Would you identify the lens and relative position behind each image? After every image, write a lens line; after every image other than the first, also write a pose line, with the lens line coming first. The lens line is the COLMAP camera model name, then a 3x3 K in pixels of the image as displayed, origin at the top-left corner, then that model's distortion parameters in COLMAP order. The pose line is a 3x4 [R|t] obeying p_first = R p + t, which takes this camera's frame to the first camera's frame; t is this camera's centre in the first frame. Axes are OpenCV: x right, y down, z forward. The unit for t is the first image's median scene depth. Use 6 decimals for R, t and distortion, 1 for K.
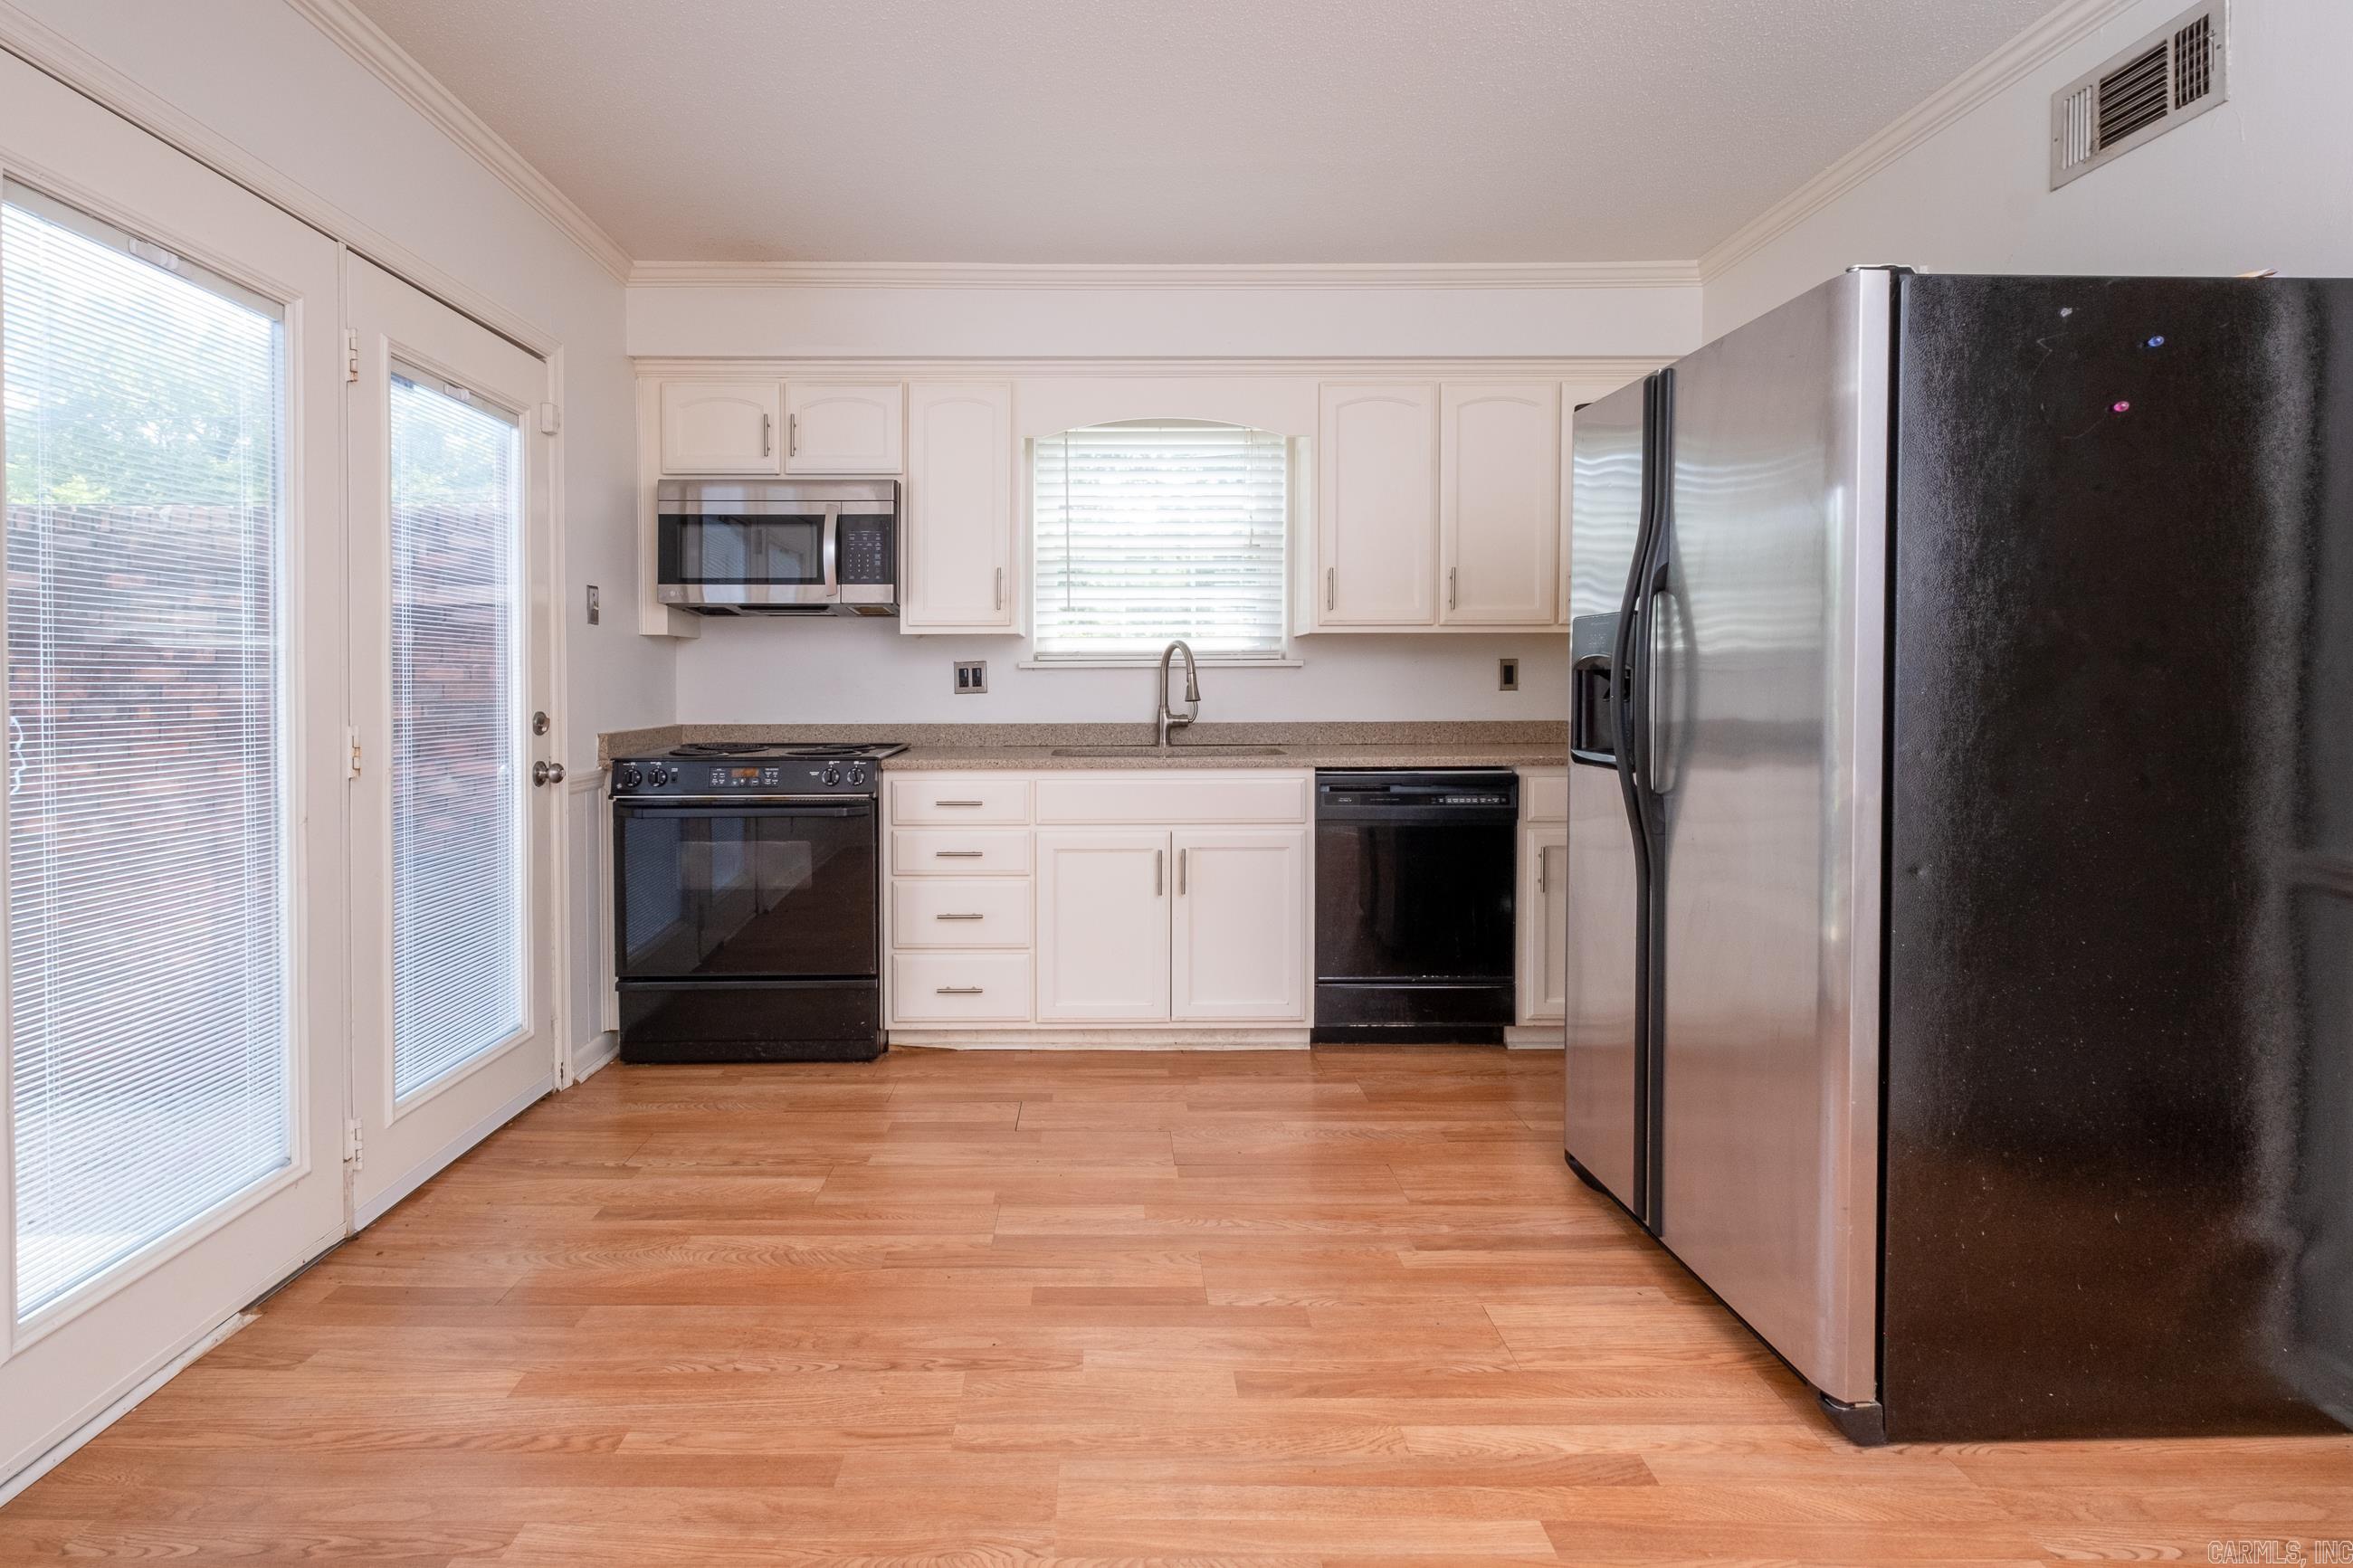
lens RADIAL K [[1073.2, 0, 1110.9], [0, 1073.2, 705.1], [0, 0, 1]] dist [-0.003245, 0.000476]
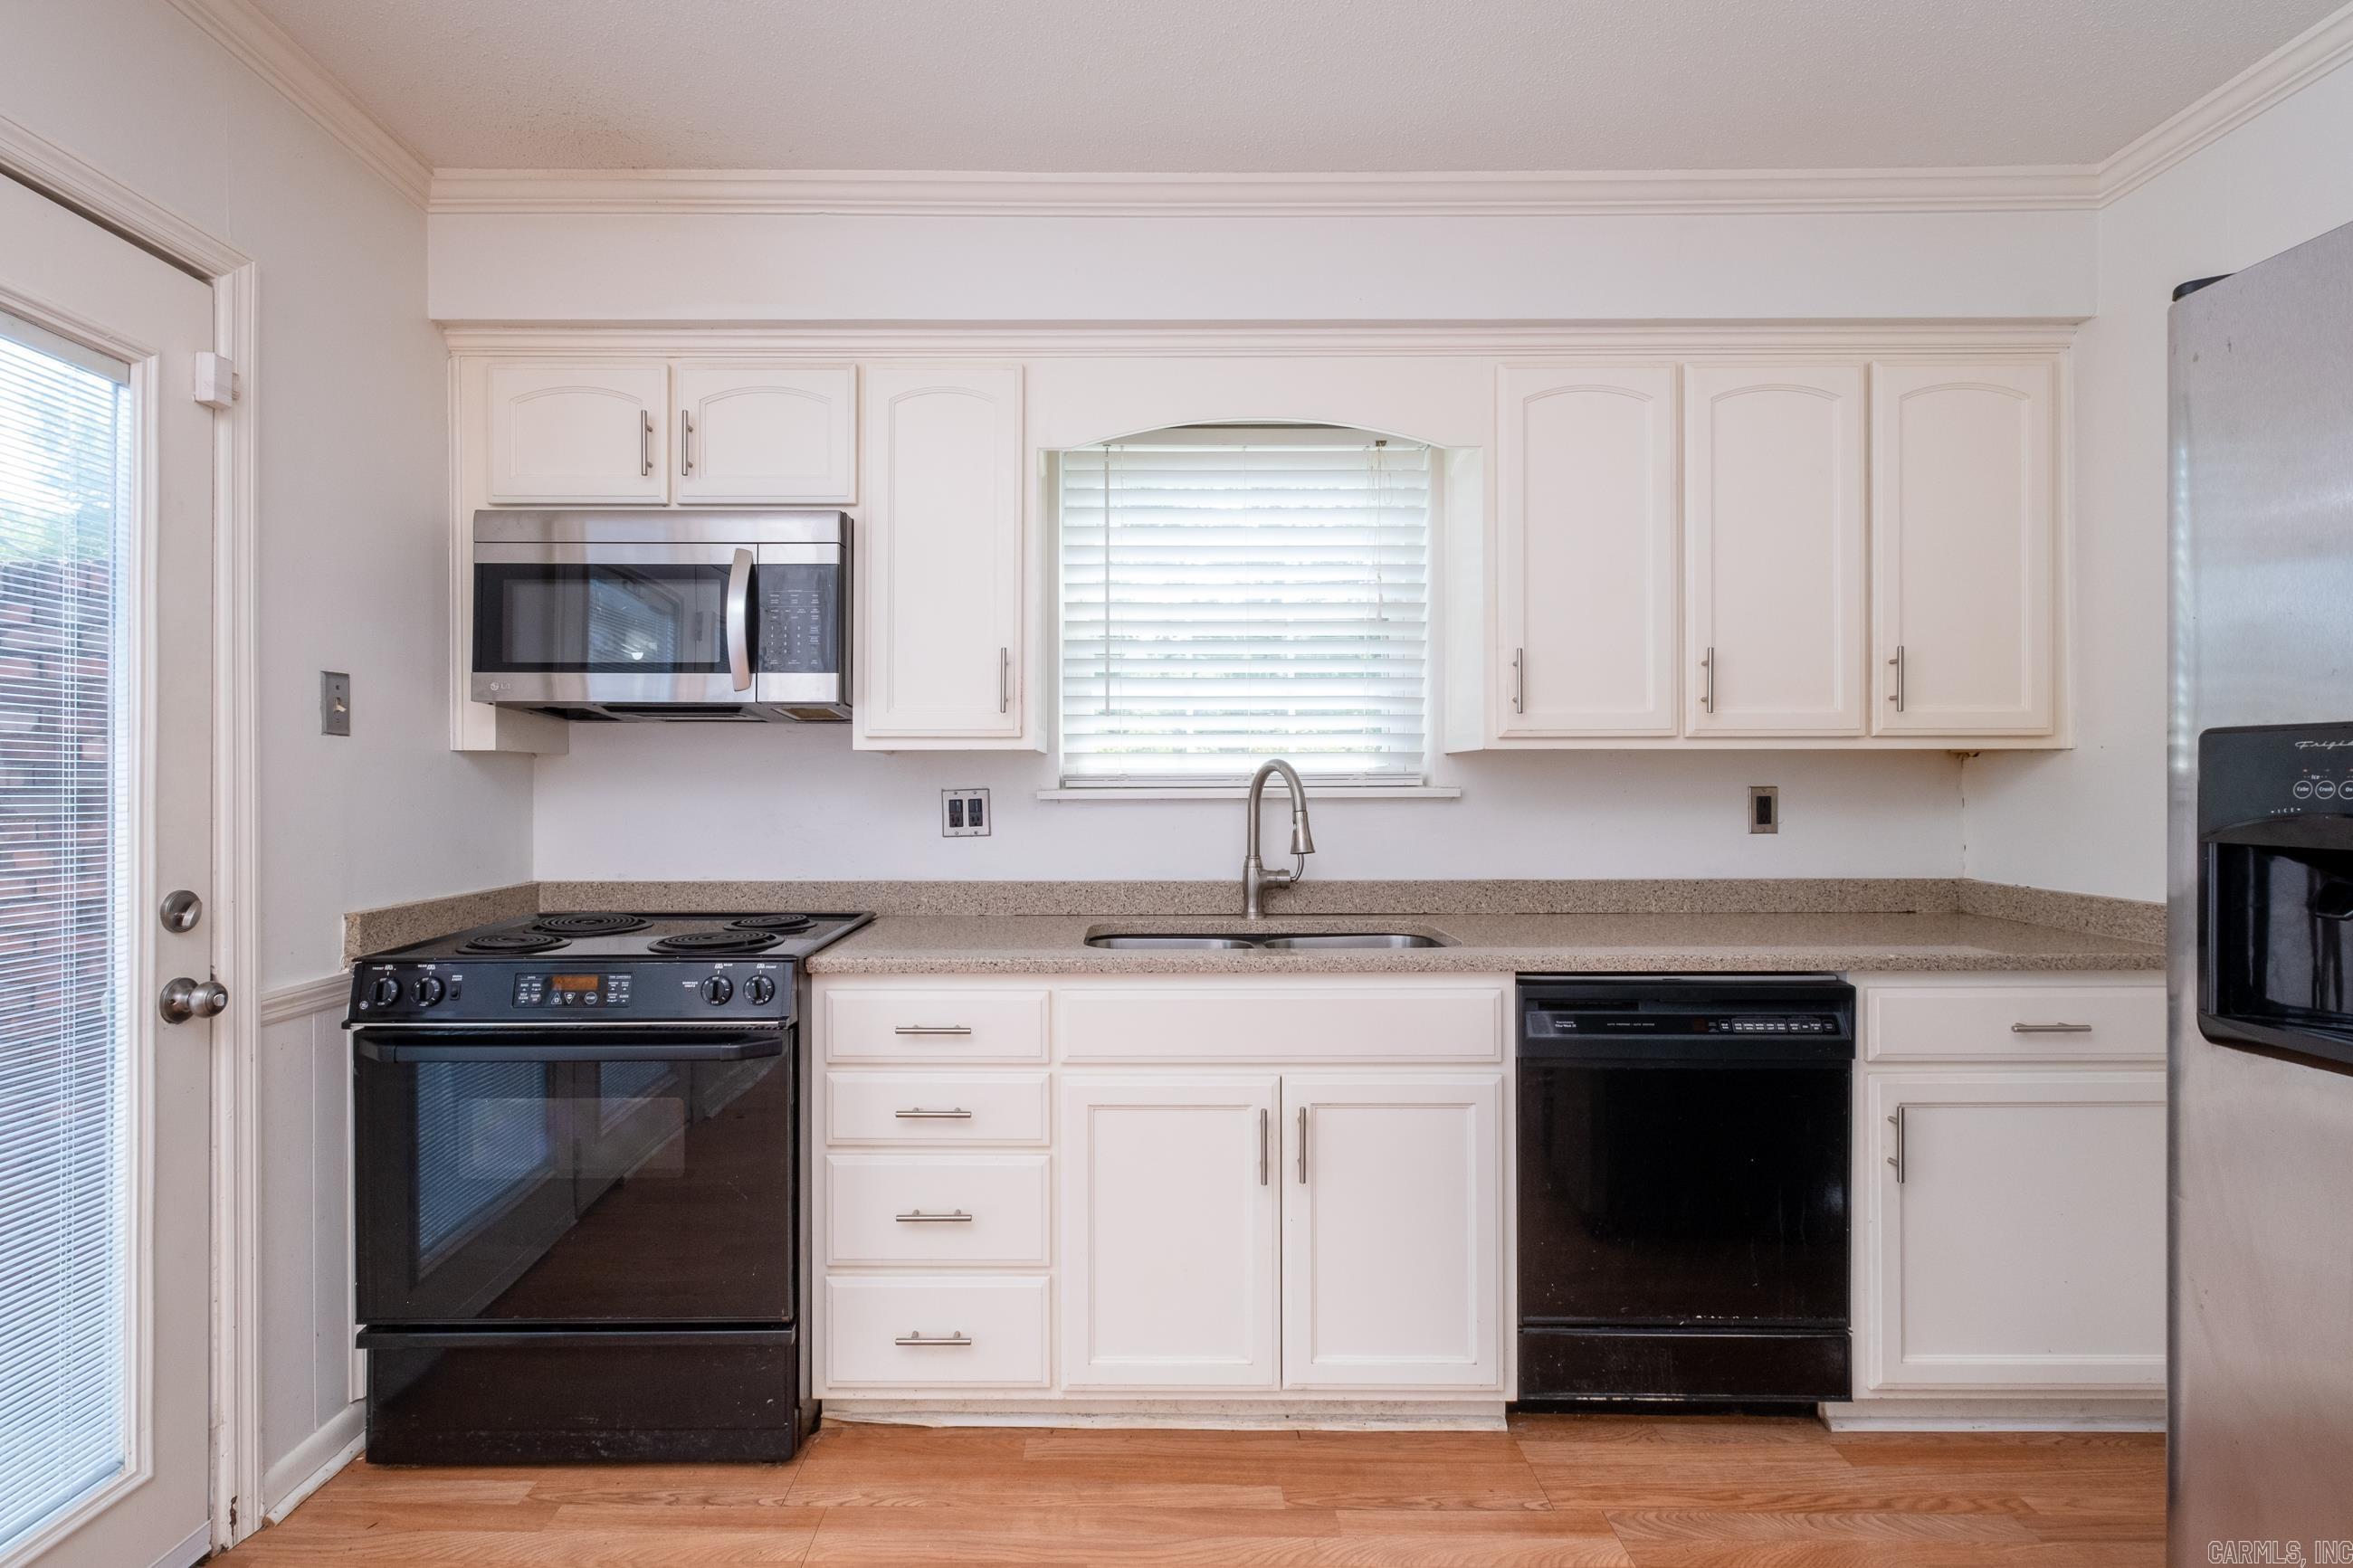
lens RADIAL K [[1073.2, 0, 1116.0], [0, 1073.2, 780.3], [0, 0, 1]] dist [-0.003245, 0.000476]
pose [[0.999682, 0.000902, -0.025188, -0.022601], [-0.001563, 0.999655, -0.026229, -0.033804], [0.025156, 0.026260, 0.999339, 0.389420]]
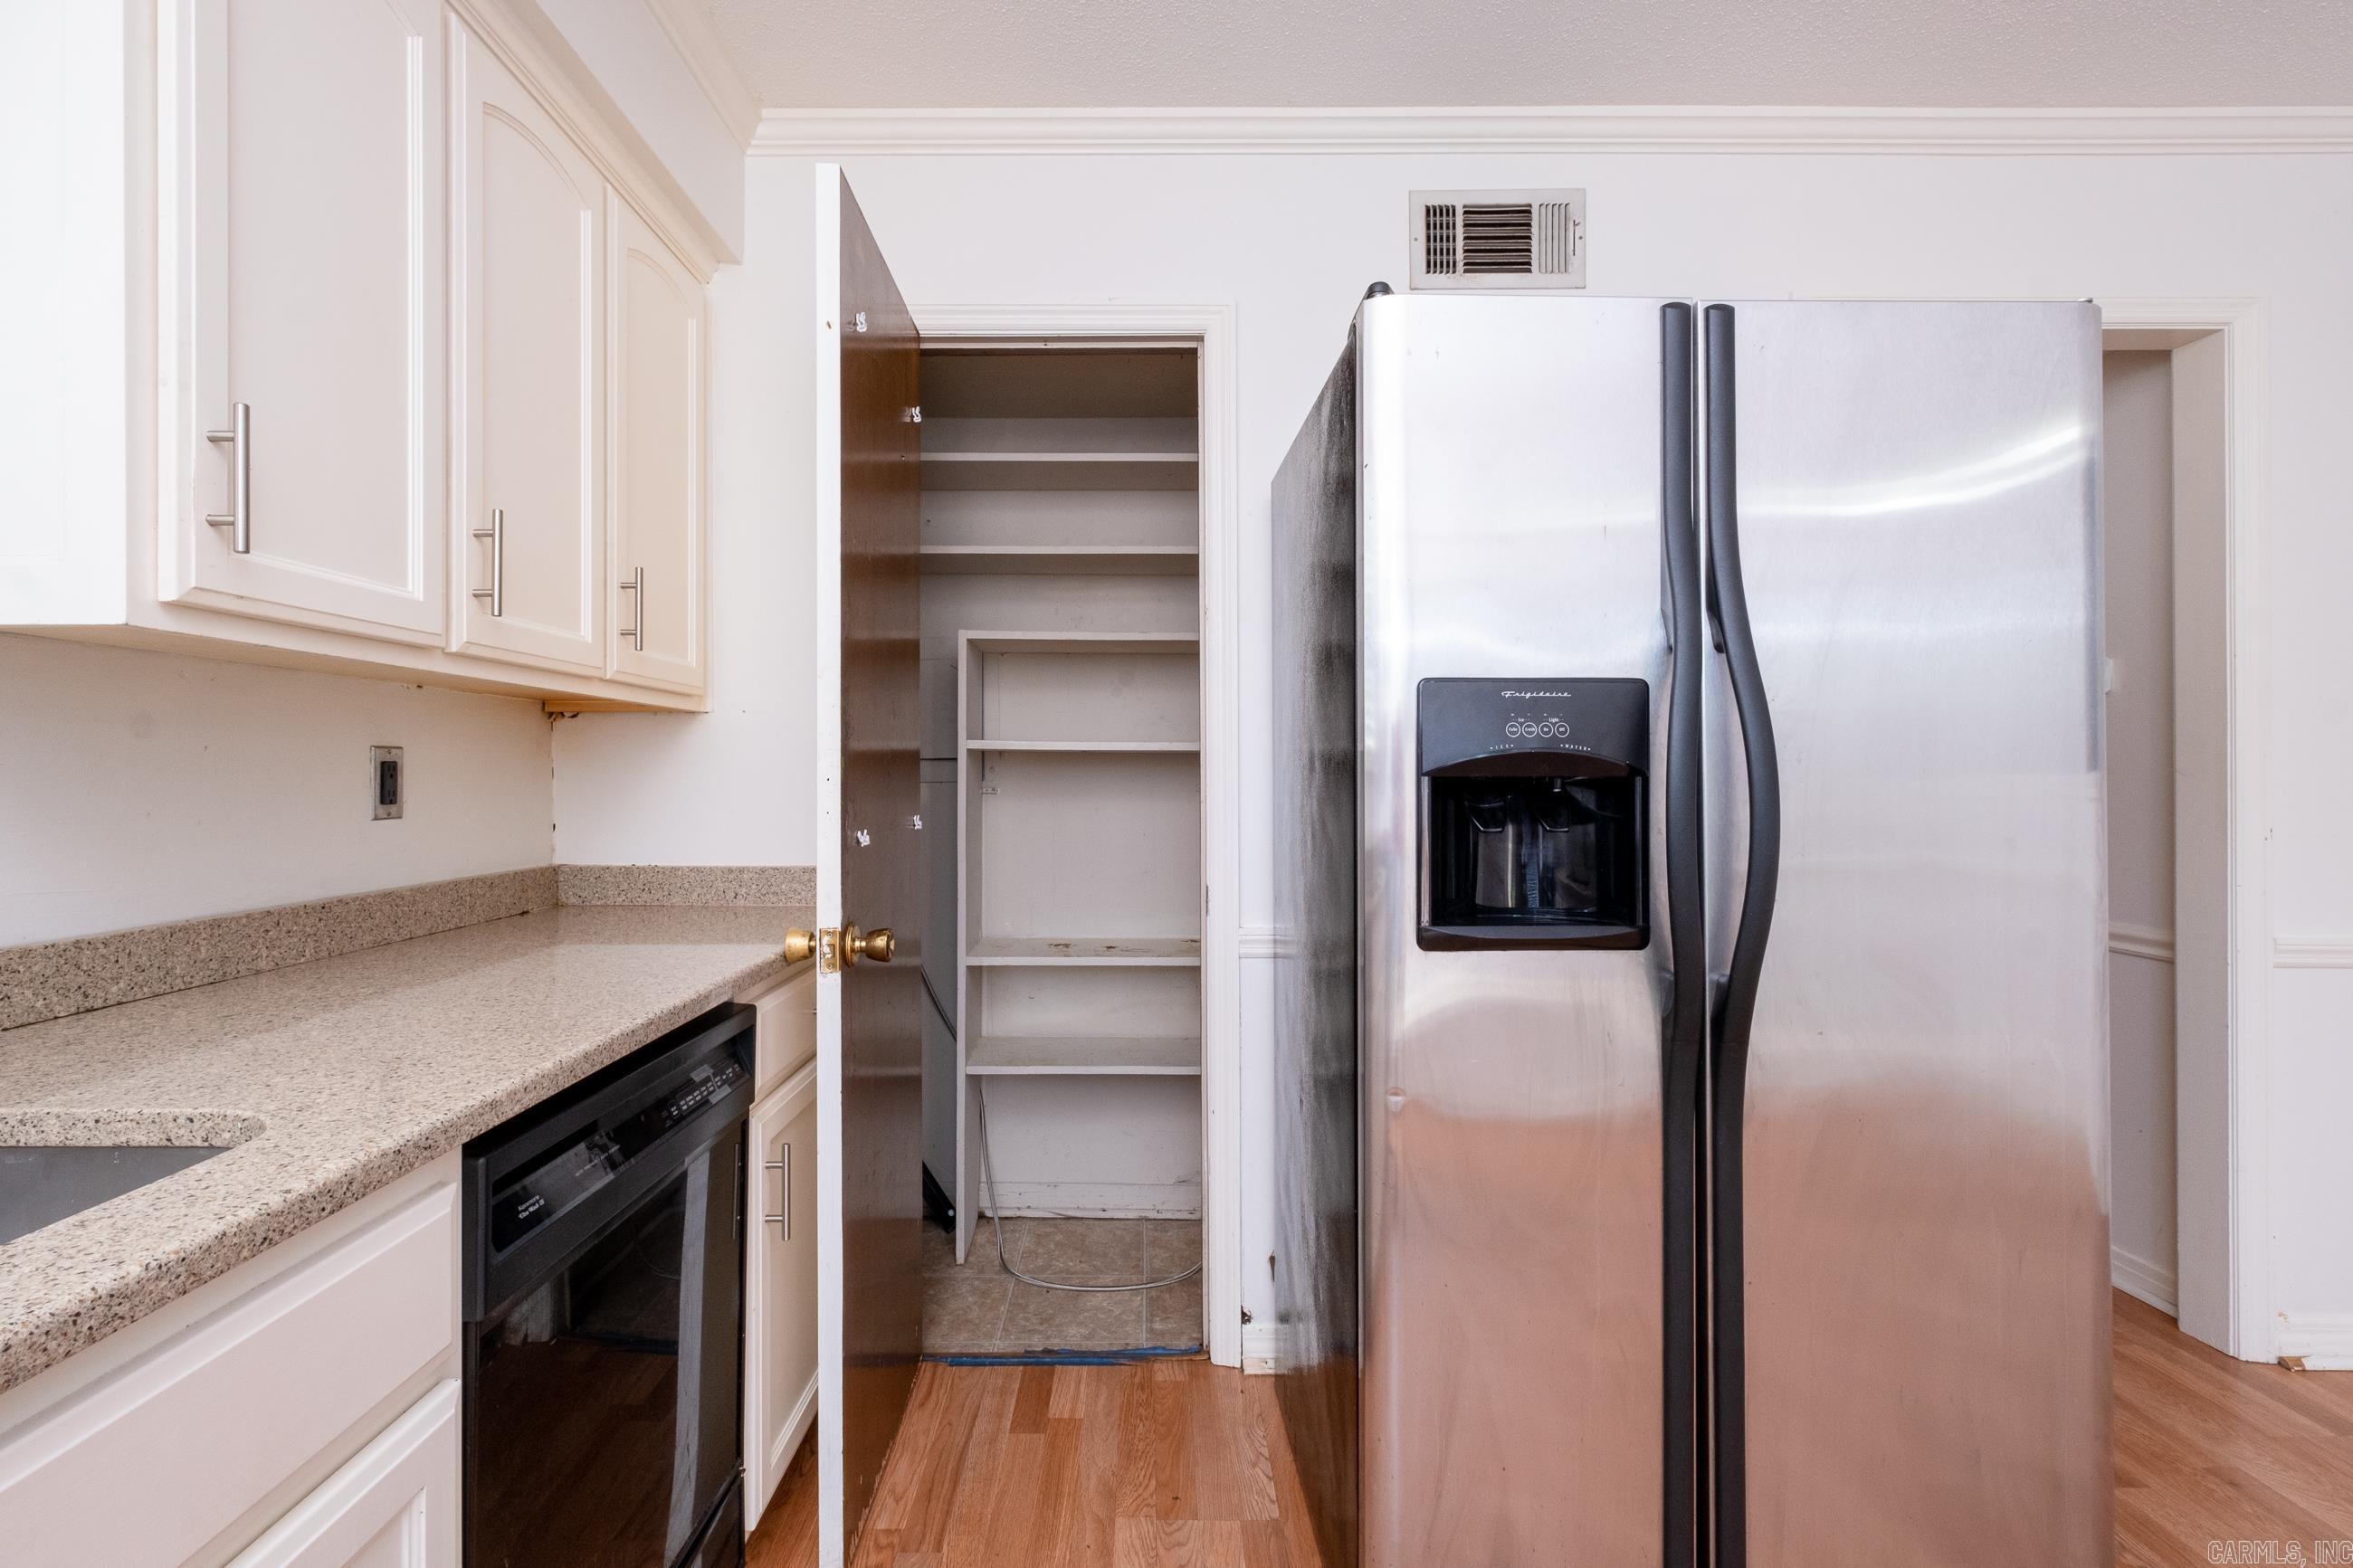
lens RADIAL K [[1073.2, 0, 1156.2], [0, 1073.2, 785.6], [0, 0, 1]] dist [-0.003245, 0.000476]
pose [[0.011189, -0.005214, 0.999924, -0.075538], [0.026377, 0.999640, 0.004918, -0.025084], [-0.999589, 0.026320, 0.011323, 0.822695]]
